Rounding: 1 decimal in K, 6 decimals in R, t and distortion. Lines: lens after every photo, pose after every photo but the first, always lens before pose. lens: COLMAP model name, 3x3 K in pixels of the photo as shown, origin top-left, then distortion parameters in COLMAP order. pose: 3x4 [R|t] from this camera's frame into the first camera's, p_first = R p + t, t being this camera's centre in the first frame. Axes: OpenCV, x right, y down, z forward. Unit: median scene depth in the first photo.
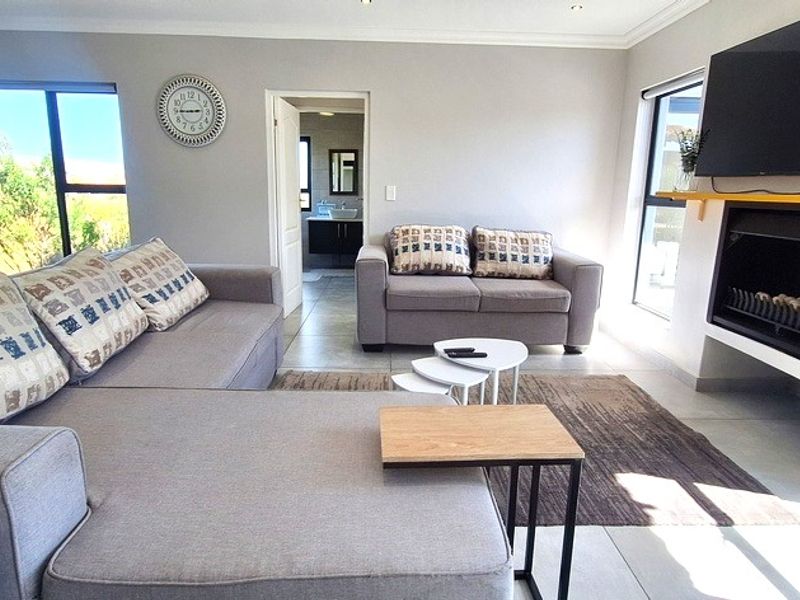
lens RADIAL K [[519.6, 0, 402.9], [0, 519.6, 301.6], [0, 0, 1]] dist [-0.021072, 0.016446]
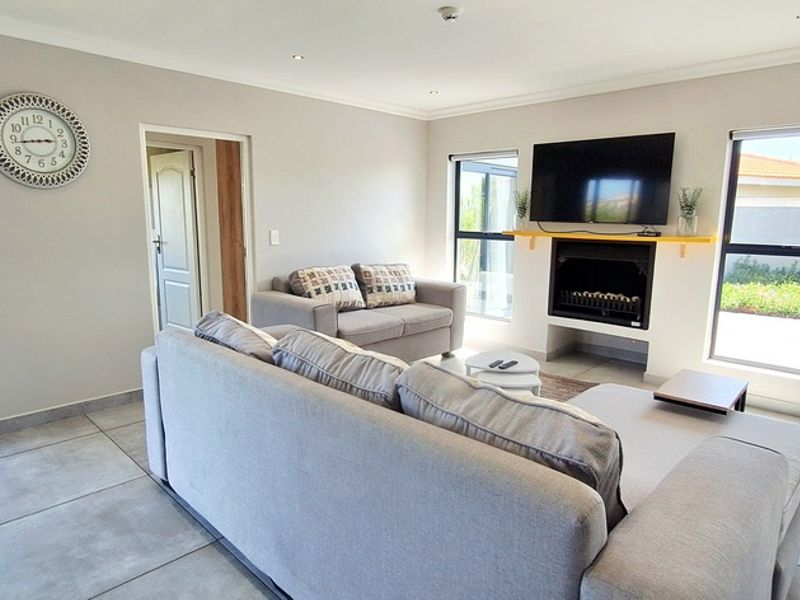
lens RADIAL K [[519.6, 0, 402.9], [0, 519.6, 301.6], [0, 0, 1]] dist [-0.021072, 0.016446]
pose [[0.719222, -0.128453, 0.682803, -0.580883], [0.154092, 0.987777, 0.023516, -0.078363], [-0.677477, 0.088301, 0.730224, 0.125842]]
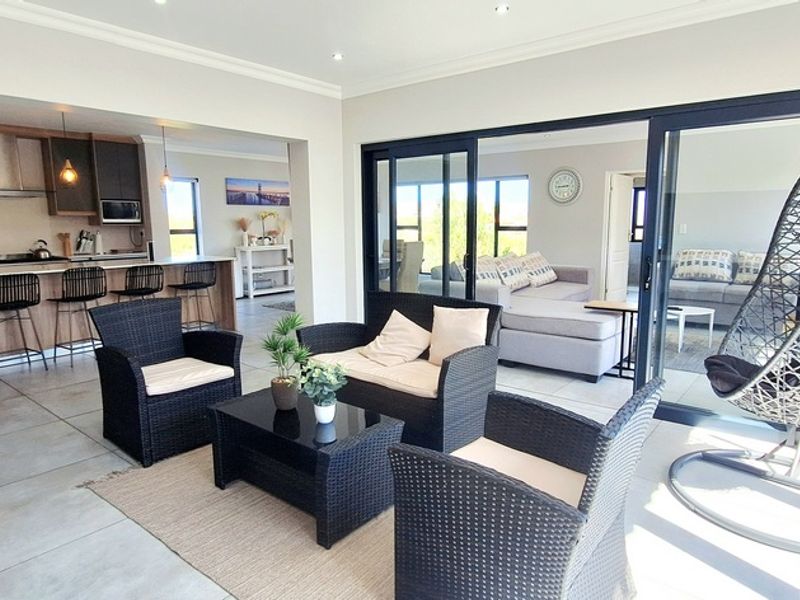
lens RADIAL K [[519.6, 0, 402.9], [0, 519.6, 301.6], [0, 0, 1]] dist [-0.021072, 0.016446]
pose [[0.755748, 0.074468, -0.650614, 0.393323], [-0.117008, 0.992881, -0.022273, 0.148651], [0.644324, 0.092960, 0.759082, -0.740482]]
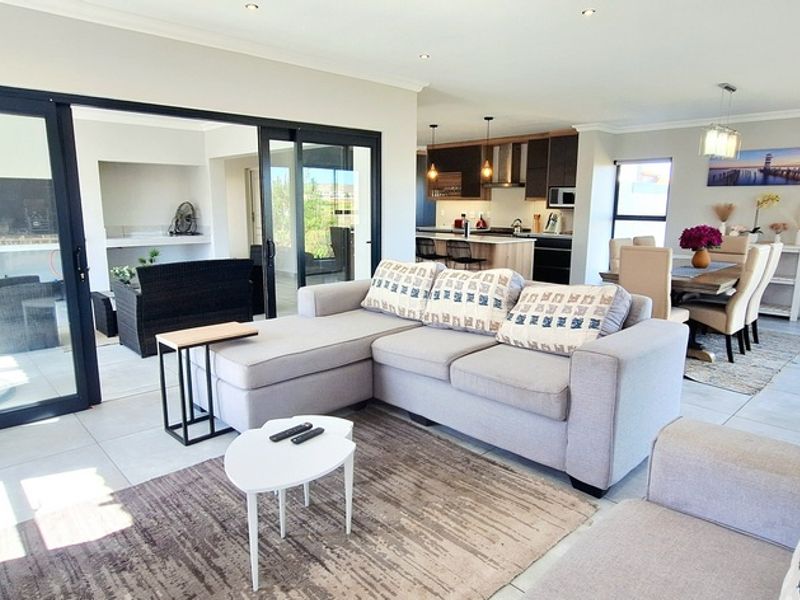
lens RADIAL K [[519.6, 0, 402.9], [0, 519.6, 301.6], [0, 0, 1]] dist [-0.021072, 0.016446]
pose [[-0.745703, 0.094235, -0.659581, 0.309902], [-0.164978, 0.933005, 0.319818, -0.232081], [0.645531, 0.347305, -0.680198, 0.990031]]
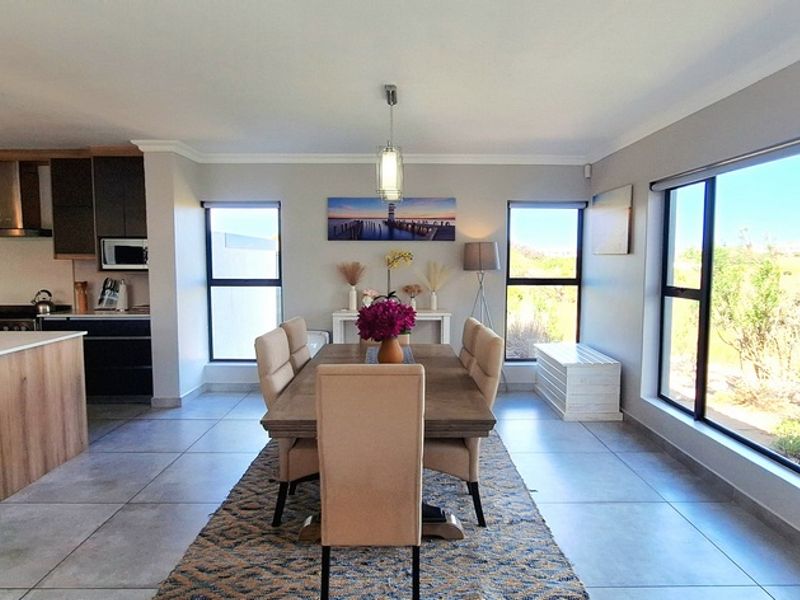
lens RADIAL K [[519.6, 0, 402.9], [0, 519.6, 301.6], [0, 0, 1]] dist [-0.021072, 0.016446]
pose [[-0.021167, 0.055160, -0.998253, -0.254887], [-0.213955, 0.975095, 0.058417, -0.174746], [0.976614, 0.214818, -0.008838, 0.589398]]
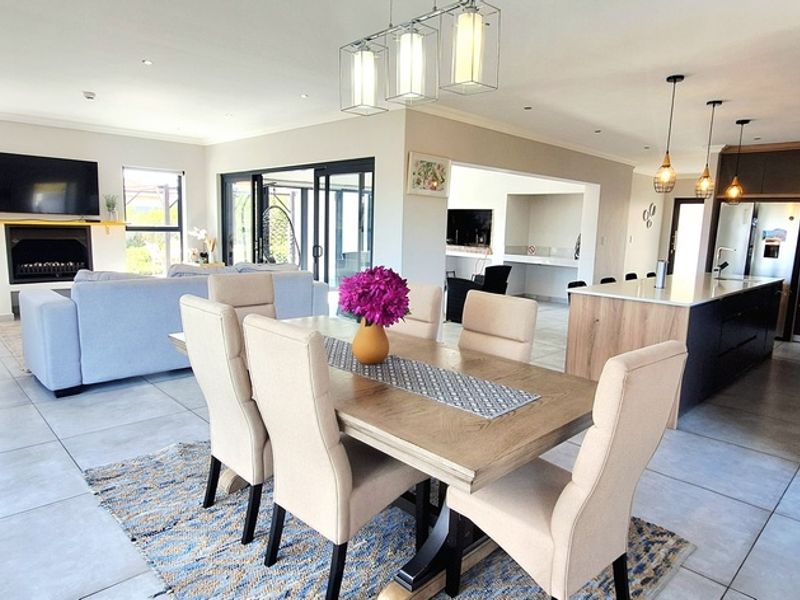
lens RADIAL K [[519.6, 0, 402.9], [0, 519.6, 301.6], [0, 0, 1]] dist [-0.021072, 0.016446]
pose [[-0.680082, -0.151508, 0.717310, -1.417992], [0.114344, 0.944520, 0.307908, -0.256892], [-0.724164, 0.291423, -0.625028, 0.883969]]
